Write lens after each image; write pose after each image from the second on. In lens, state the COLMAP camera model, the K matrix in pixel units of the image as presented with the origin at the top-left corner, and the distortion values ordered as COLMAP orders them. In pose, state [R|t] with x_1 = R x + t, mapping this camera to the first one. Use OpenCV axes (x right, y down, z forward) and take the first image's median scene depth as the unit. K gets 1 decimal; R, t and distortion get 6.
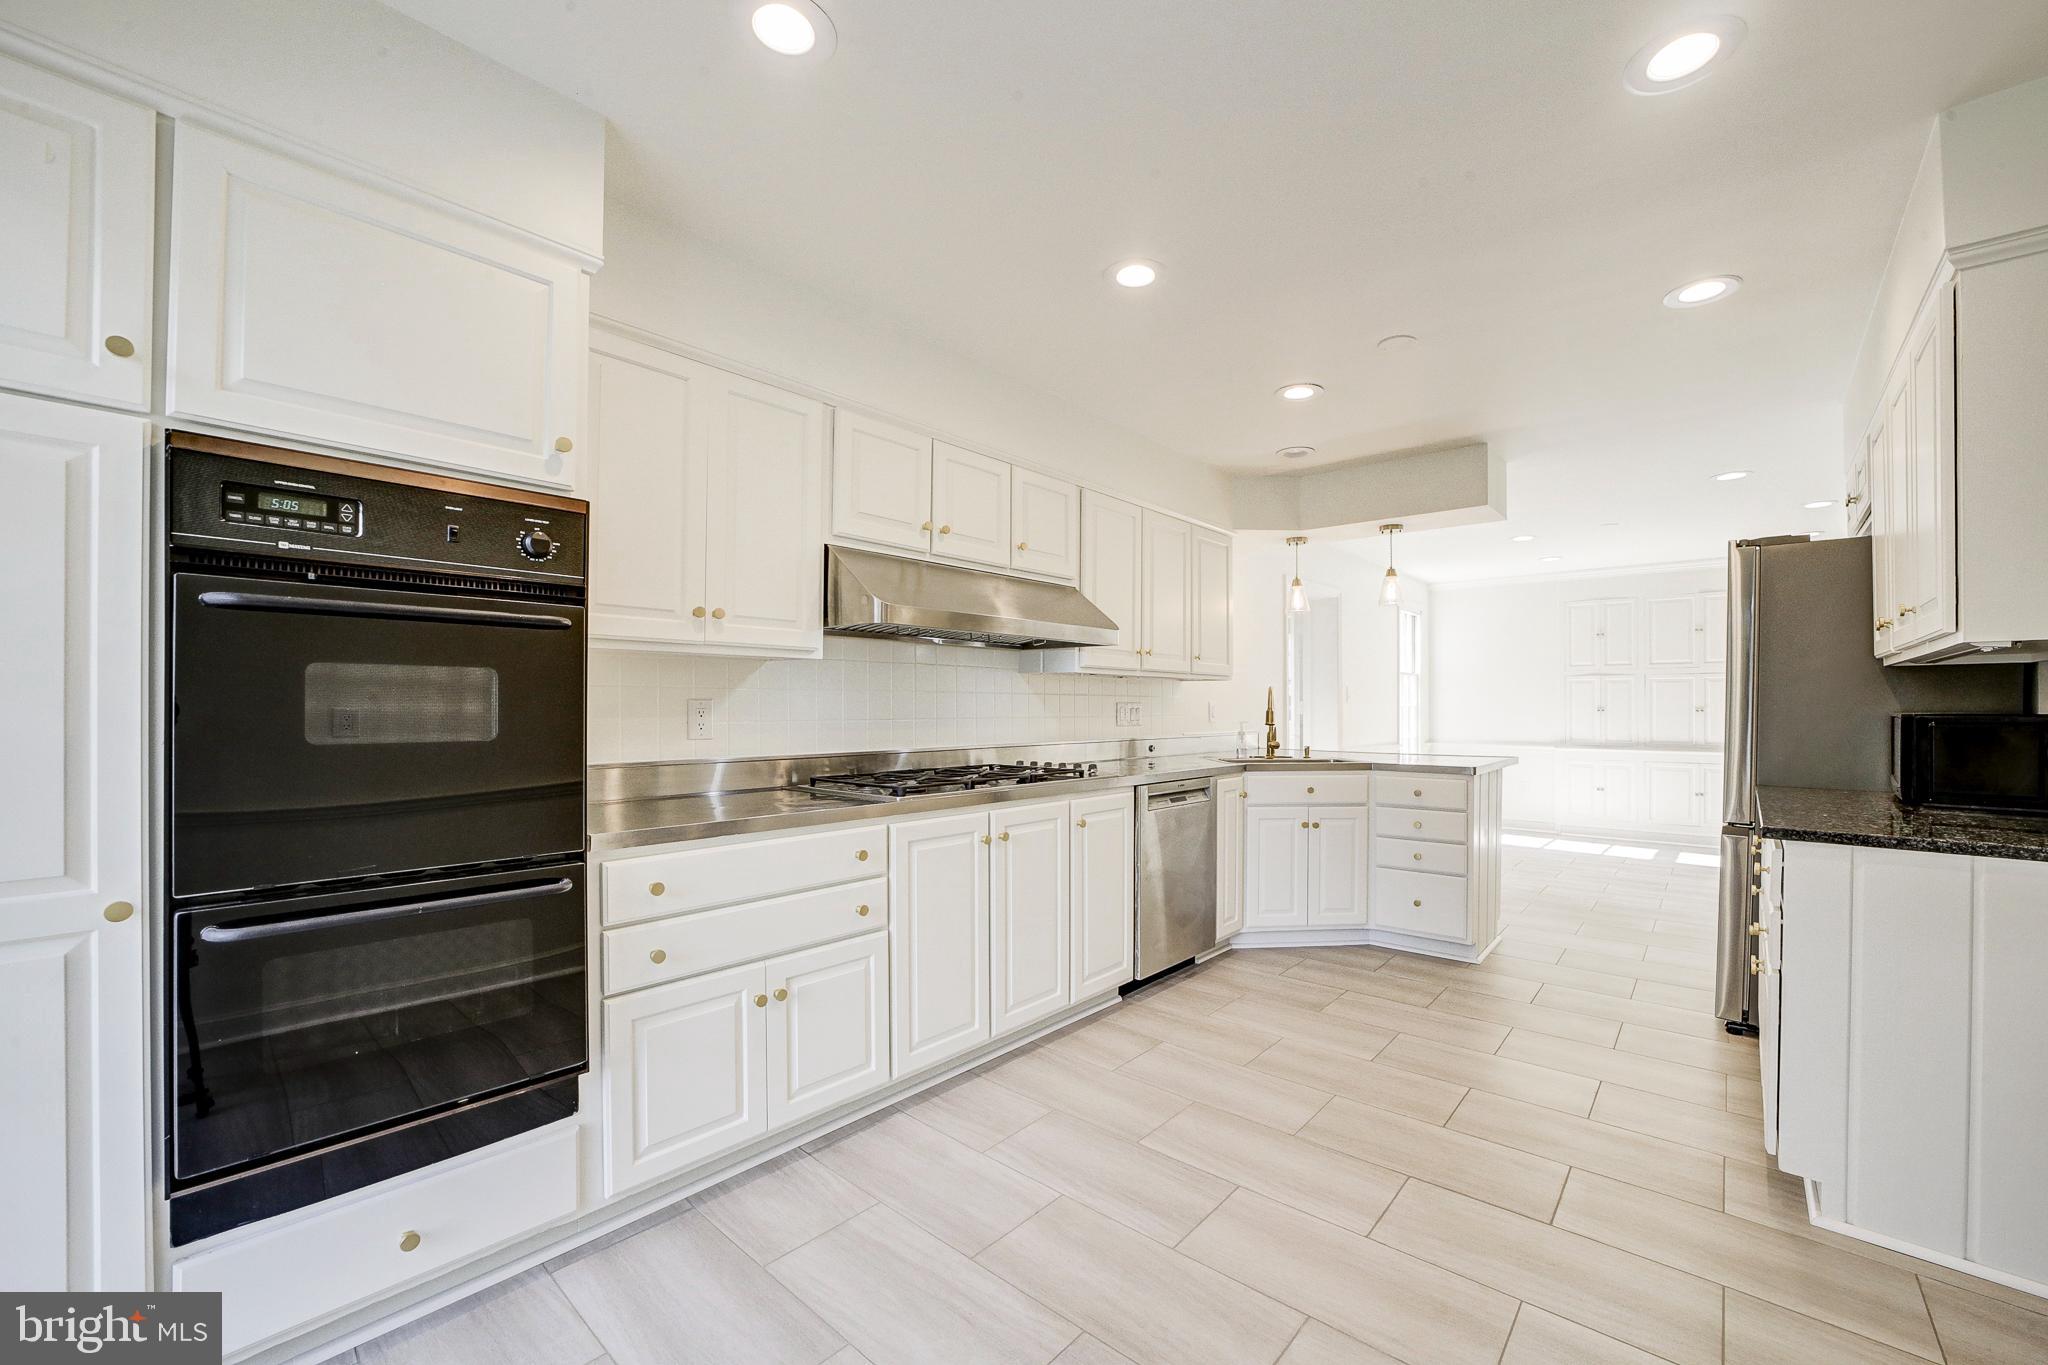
lens RADIAL K [[808.4, 0, 1072.9], [0, 808.4, 707.8], [0, 0, 1]] dist [-0.019873, -0.000065]
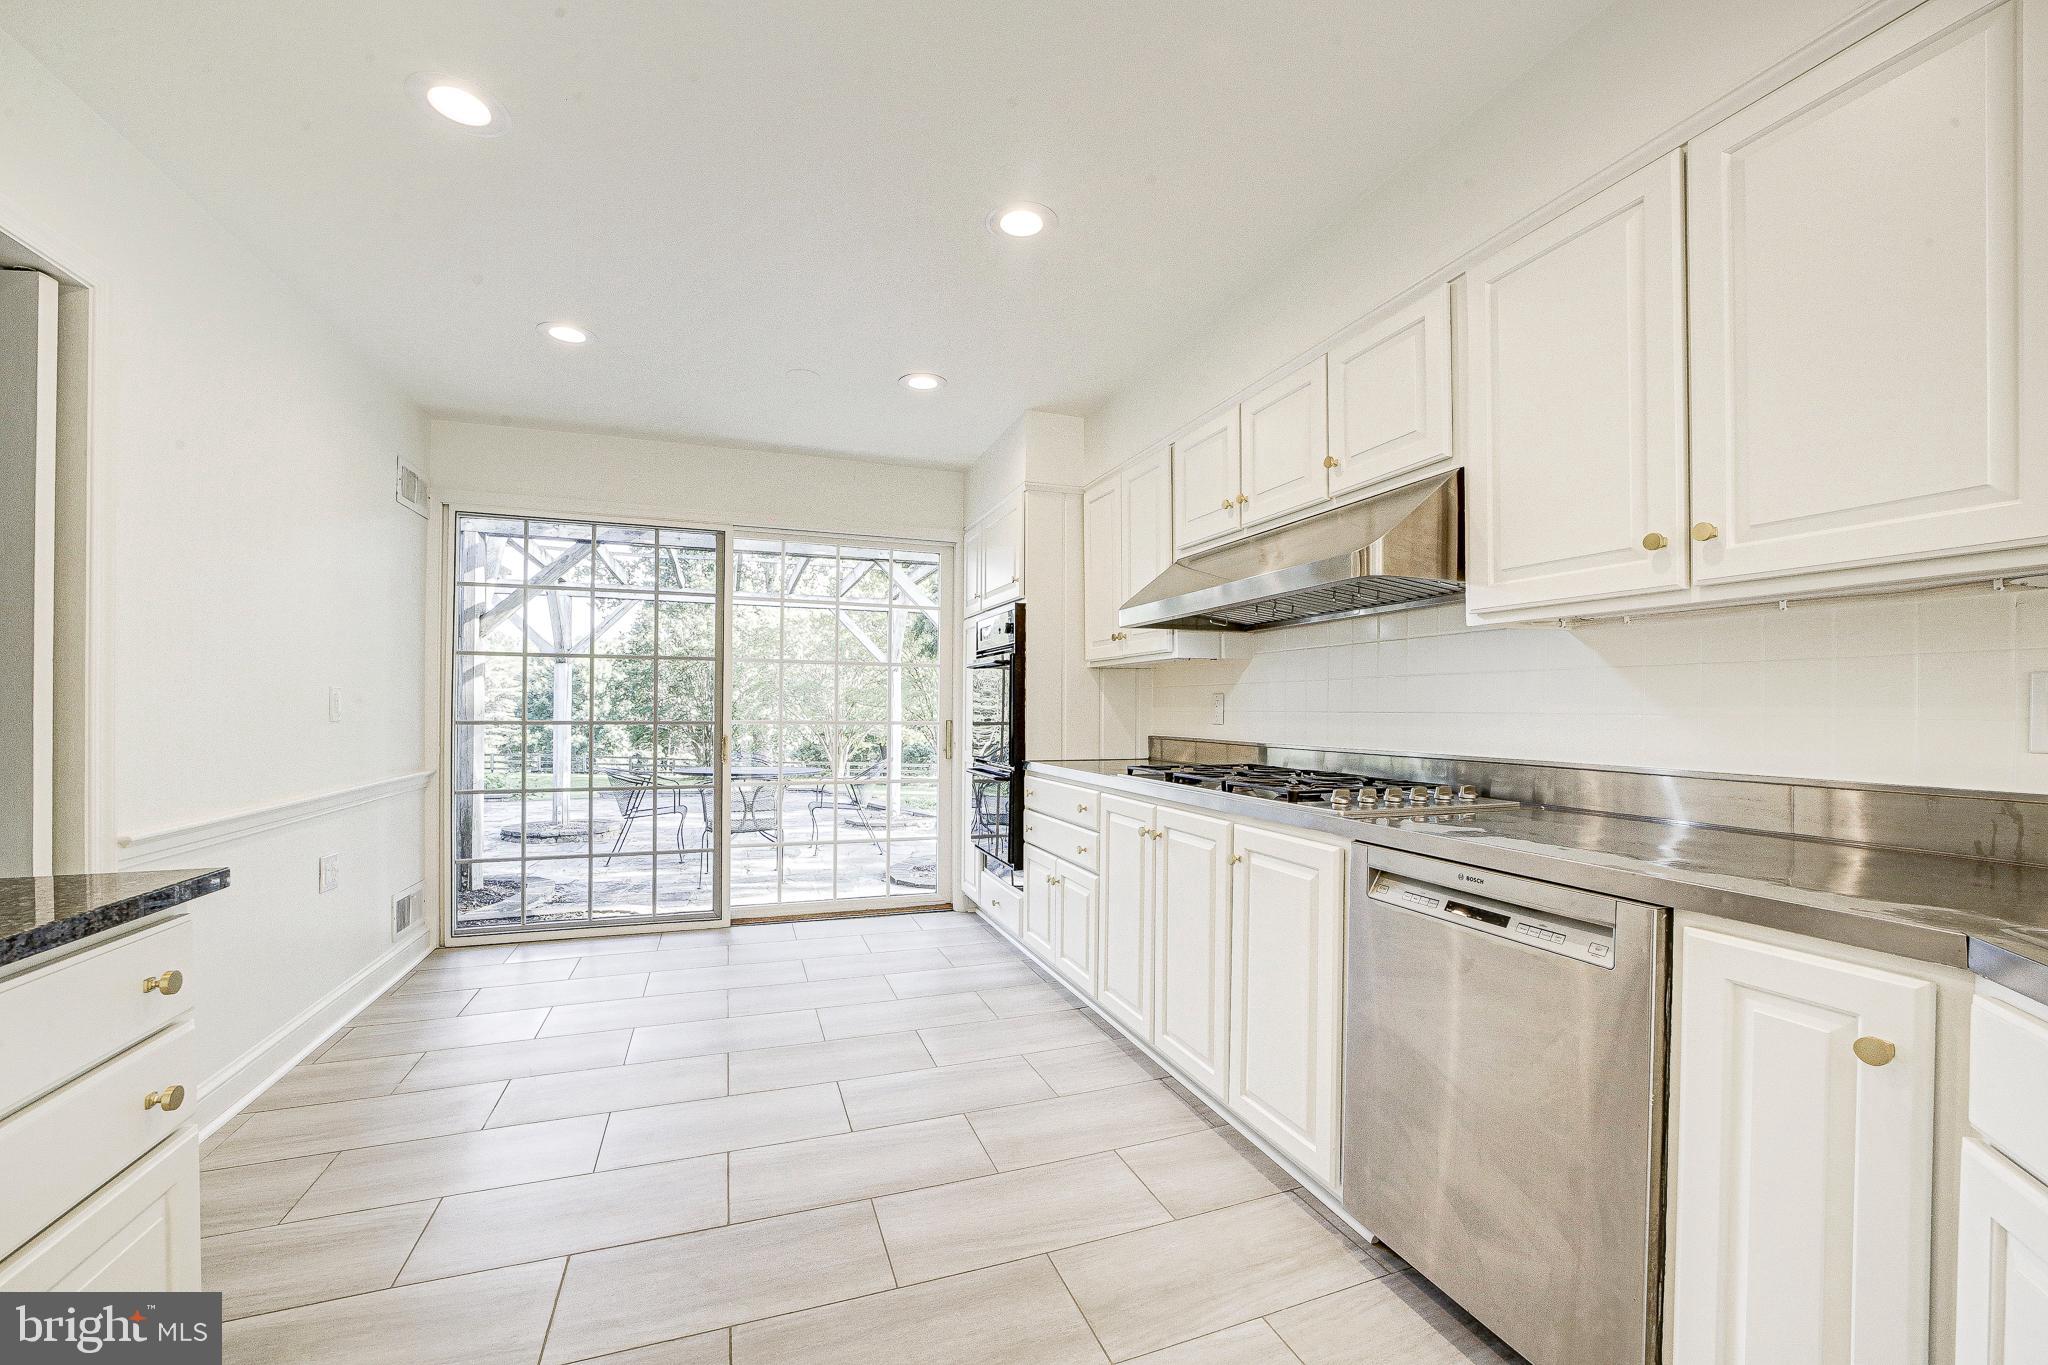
lens RADIAL K [[808.4, 0, 1027.7], [0, 808.4, 712.2], [0, 0, 1]] dist [-0.019873, -0.000065]
pose [[-0.493510, 0.001066, -0.869740, 0.737812], [-0.008852, 0.999941, 0.006248, 0.012990], [0.869695, 0.010783, -0.493471, 1.238807]]
